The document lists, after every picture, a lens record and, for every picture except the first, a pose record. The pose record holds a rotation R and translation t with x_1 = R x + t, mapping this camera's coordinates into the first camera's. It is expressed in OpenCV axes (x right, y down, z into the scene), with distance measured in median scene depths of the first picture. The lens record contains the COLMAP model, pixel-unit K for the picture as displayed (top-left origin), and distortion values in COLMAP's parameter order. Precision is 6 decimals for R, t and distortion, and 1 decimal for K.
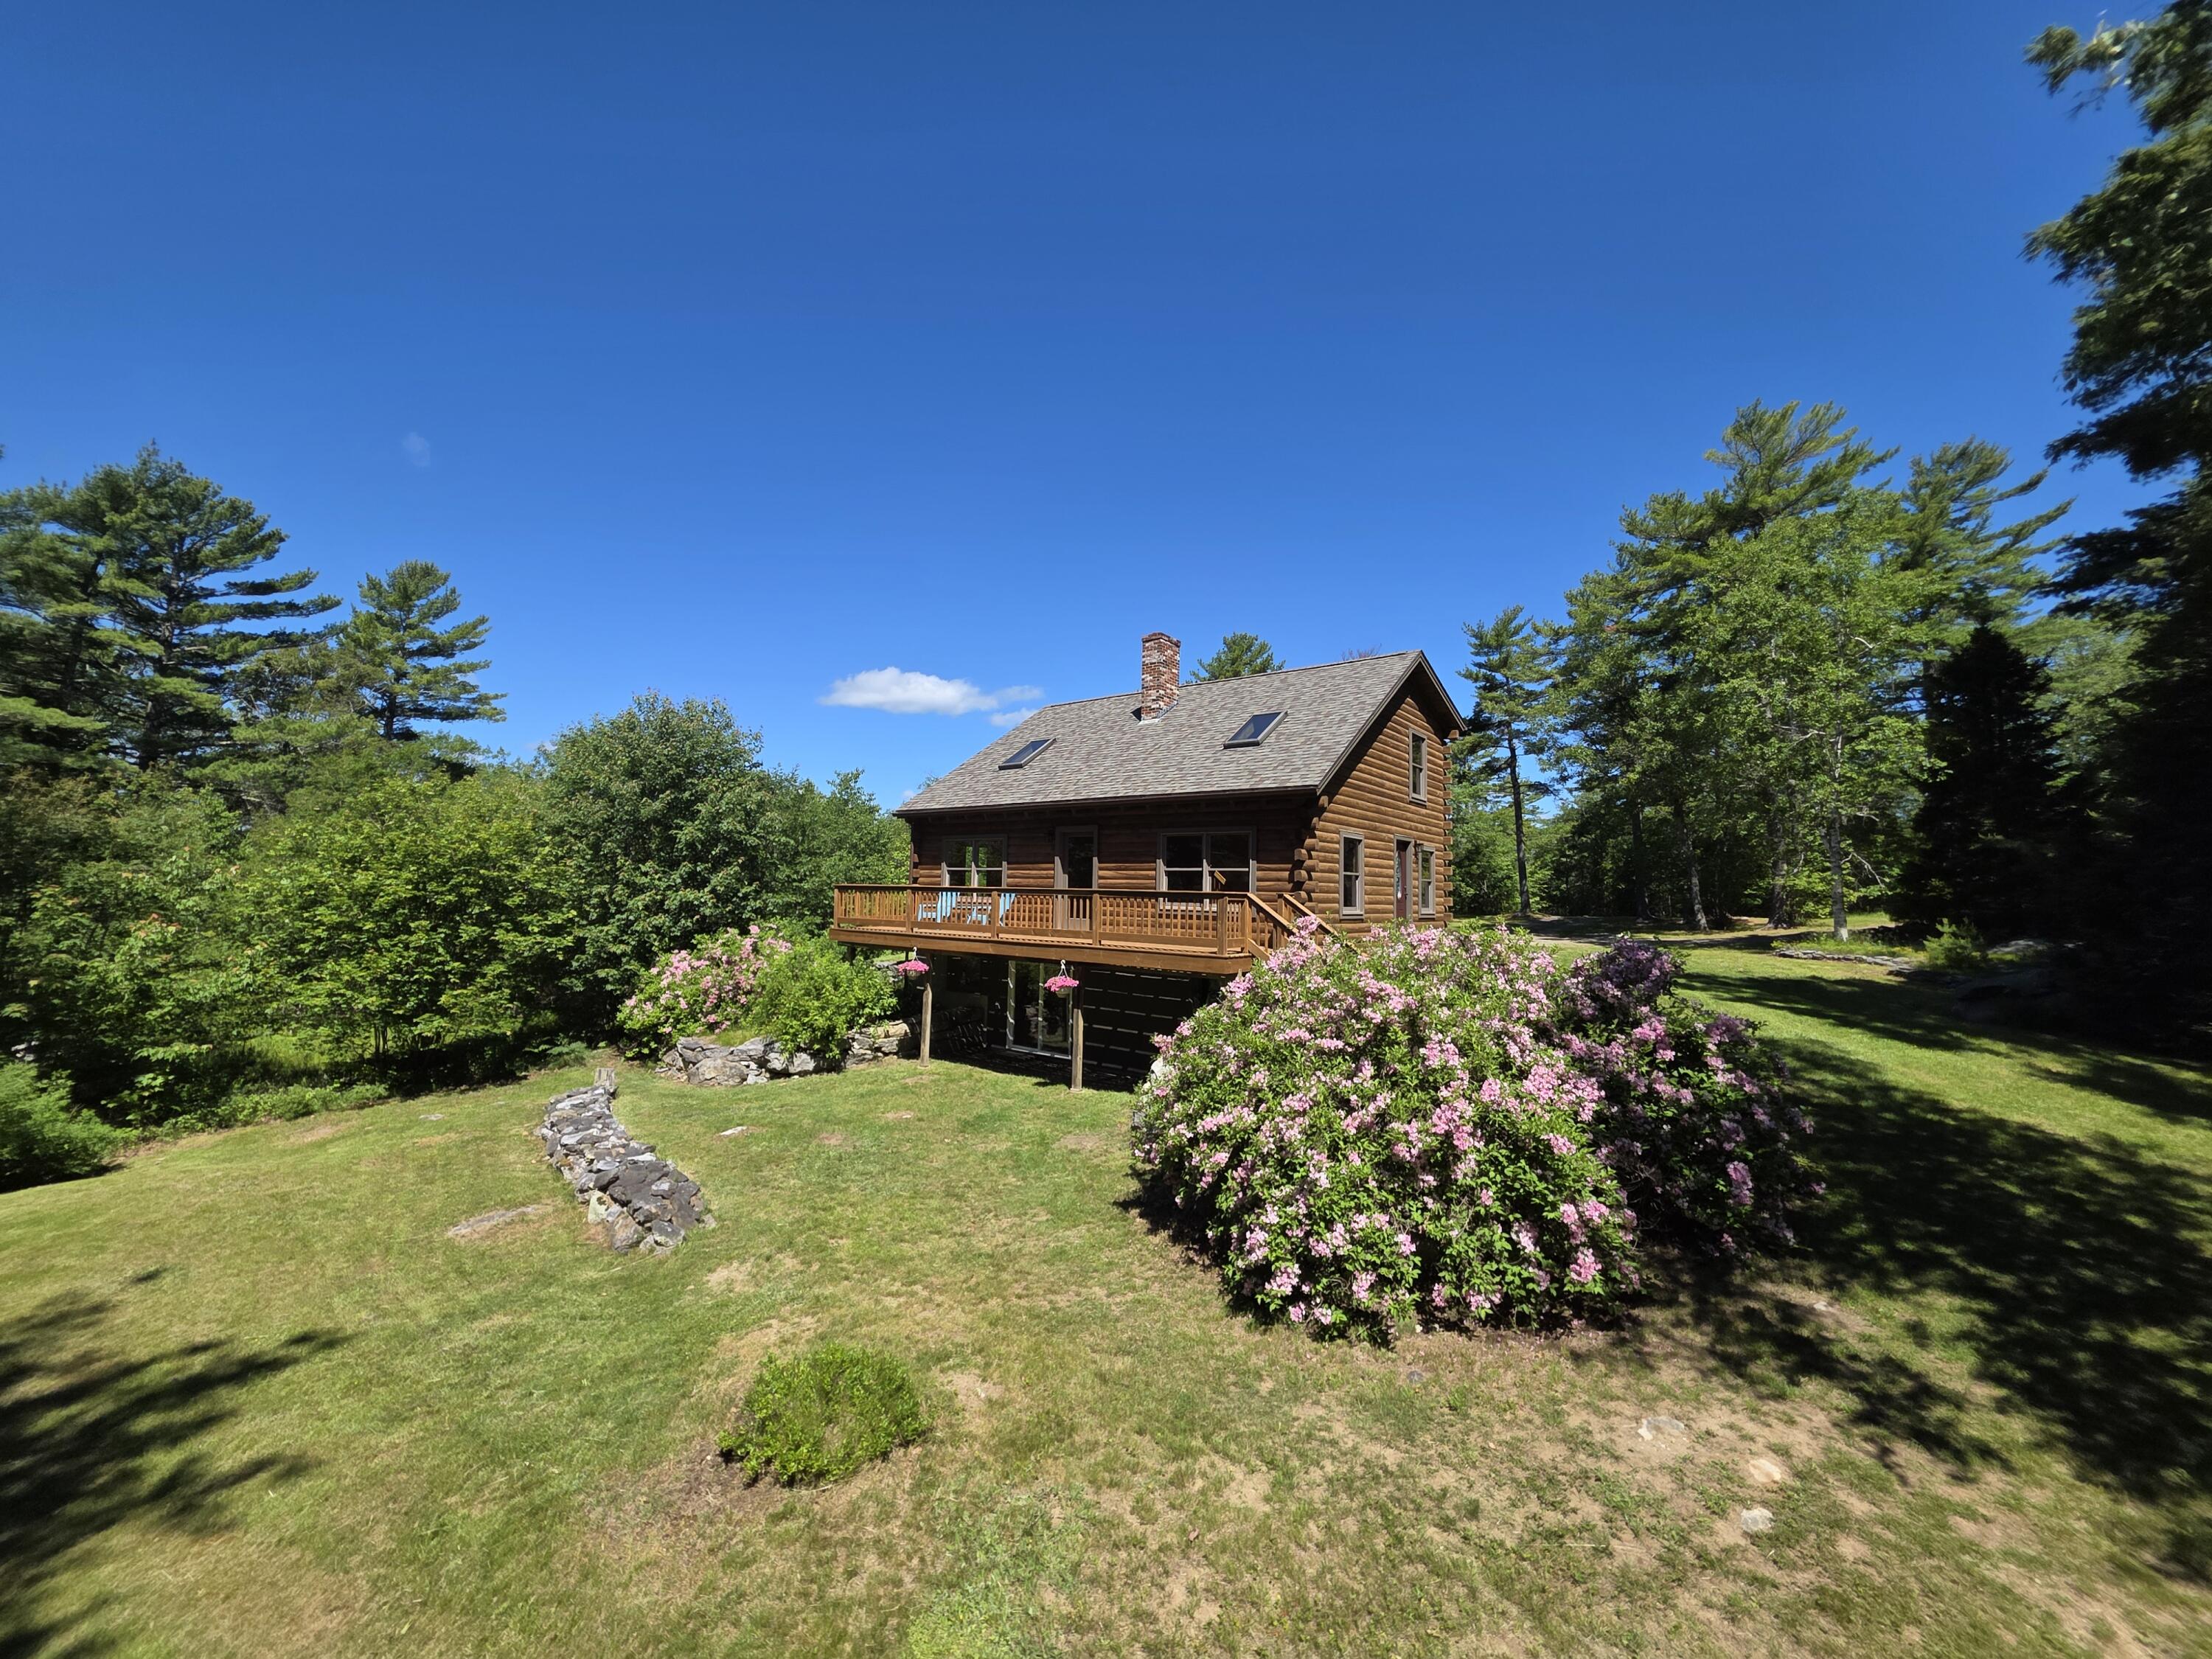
lens RADIAL K [[885.1, 0, 1106.0], [0, 885.1, 829.5], [0, 0, 1]] dist [0.002399, 0.000268]
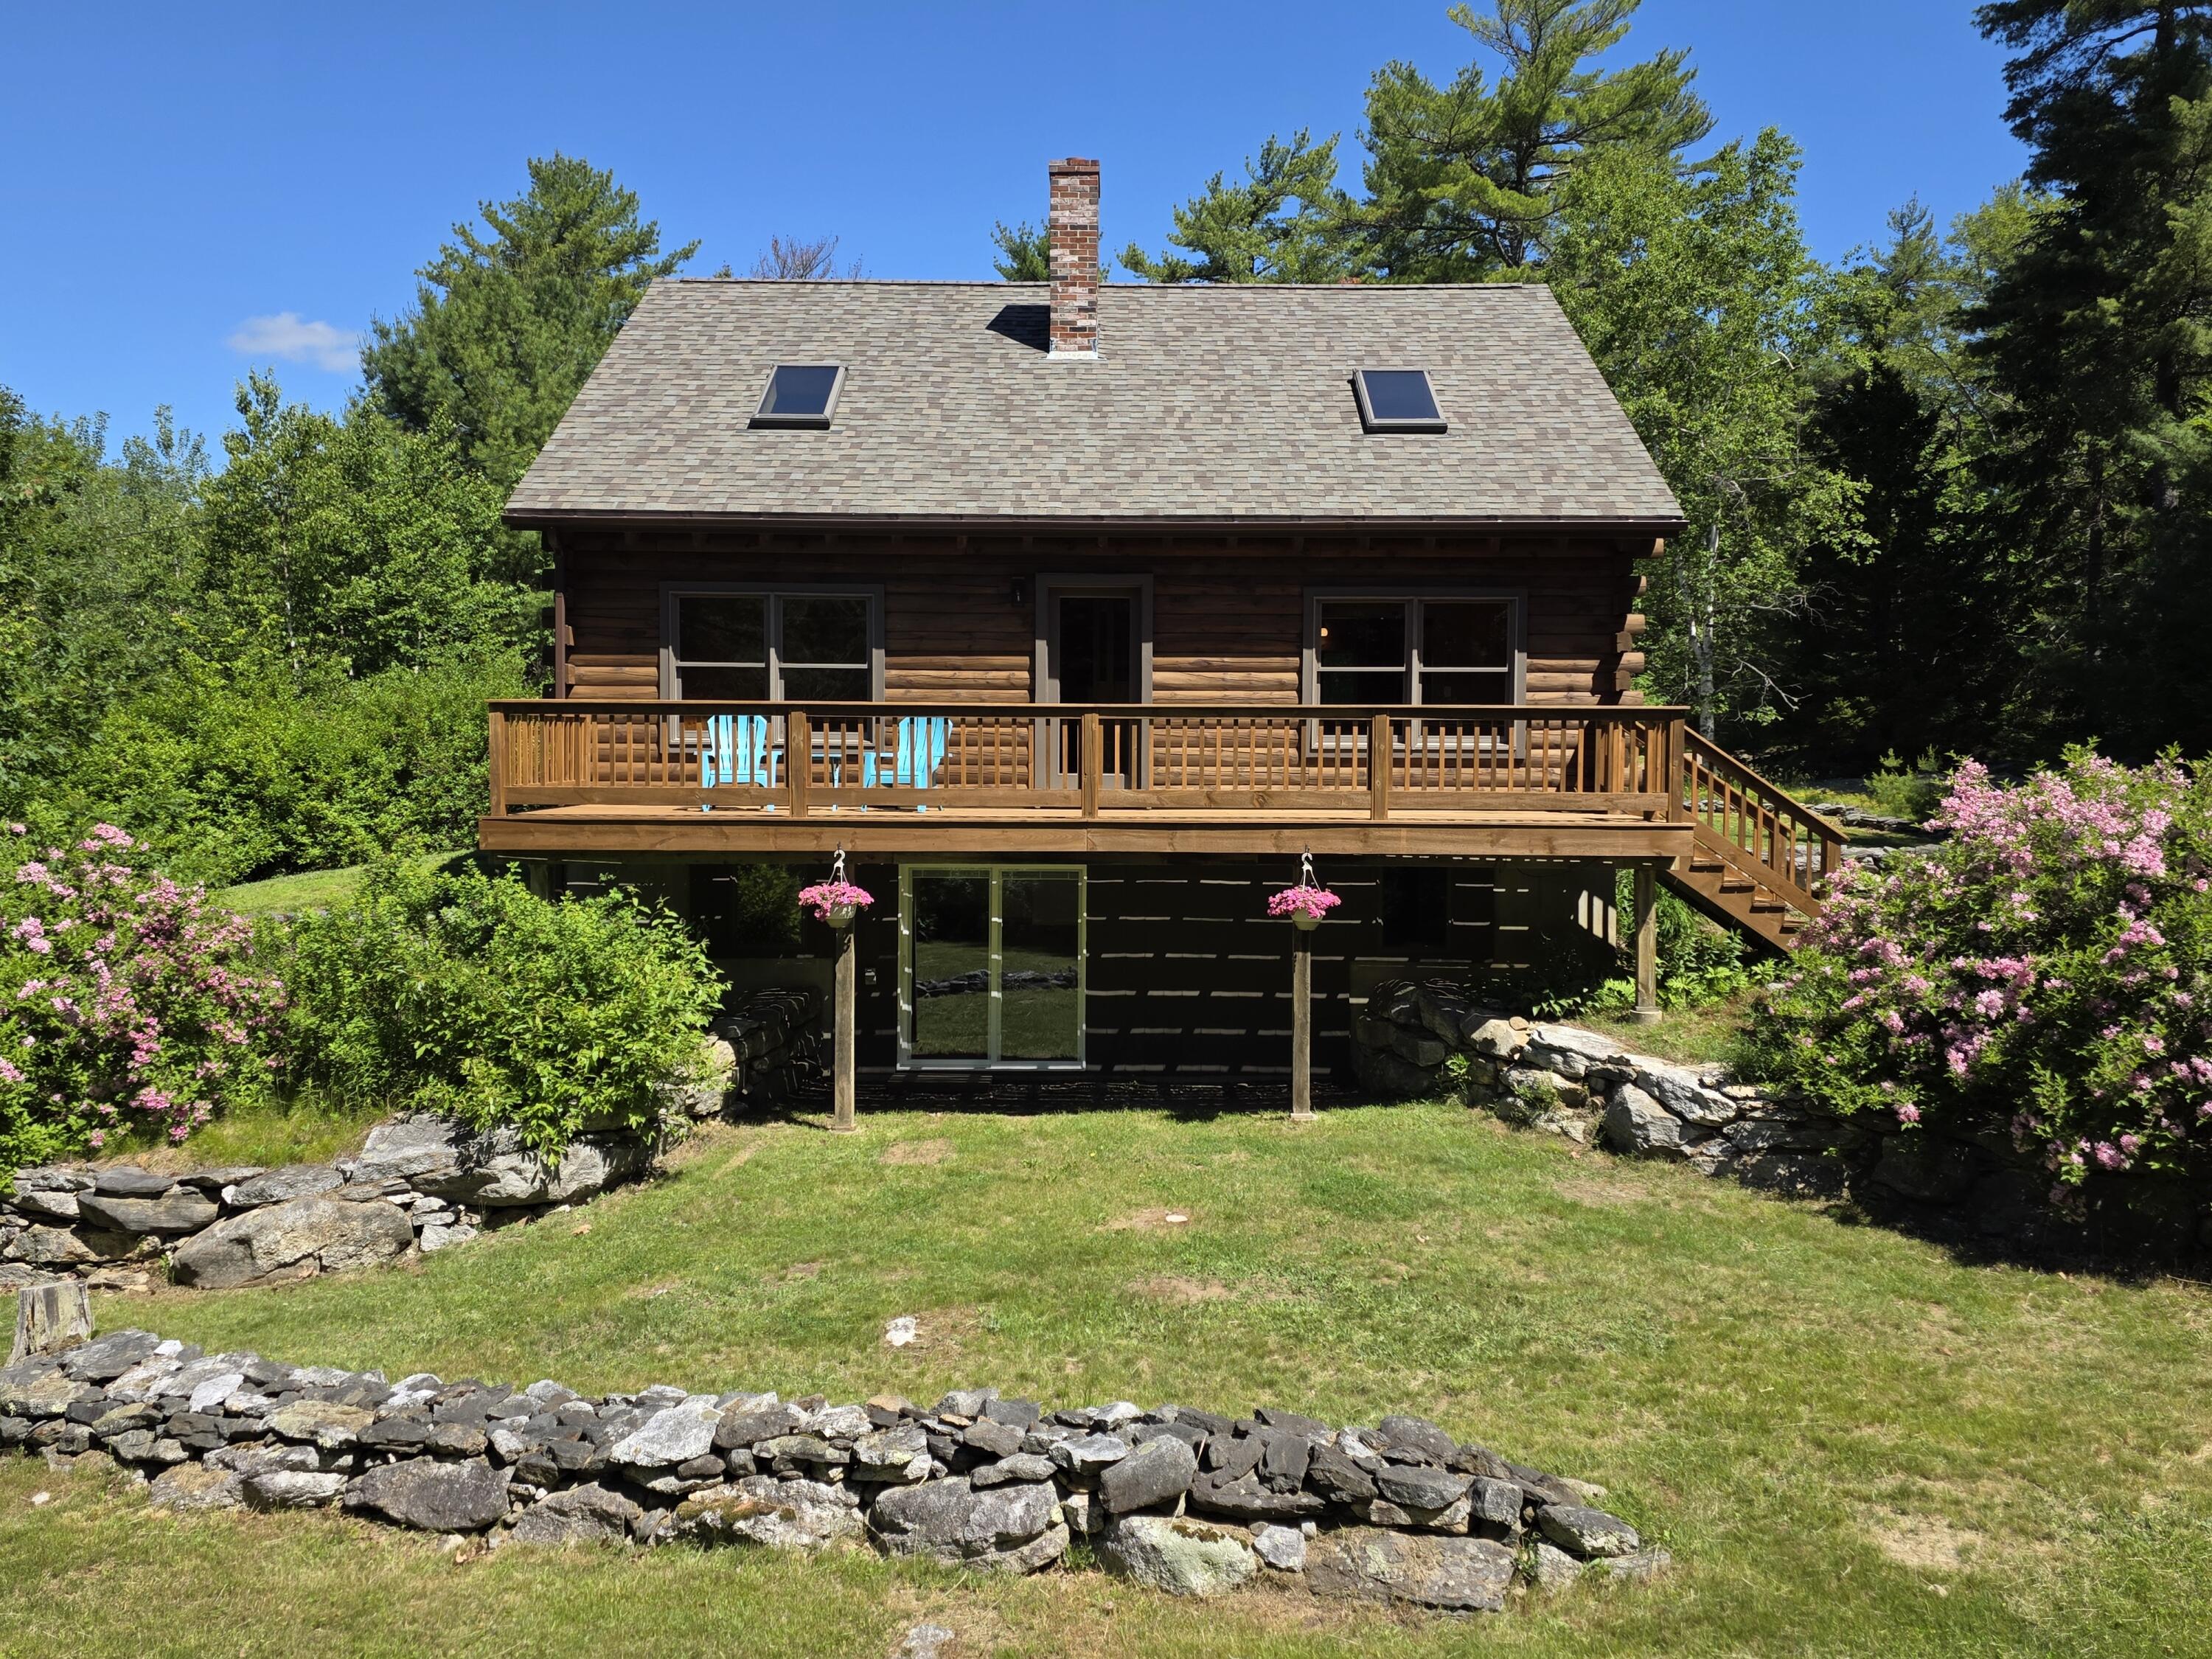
lens RADIAL K [[1673.9, 0, 1106.0], [0, 1673.9, 829.5], [0, 0, 1]] dist [-0.000461, 0.000368]
pose [[0.787112, -0.053235, 0.614509, -0.596526], [-0.032132, 0.991377, 0.127039, 0.018068], [-0.615973, -0.119739, 0.778614, 0.311163]]
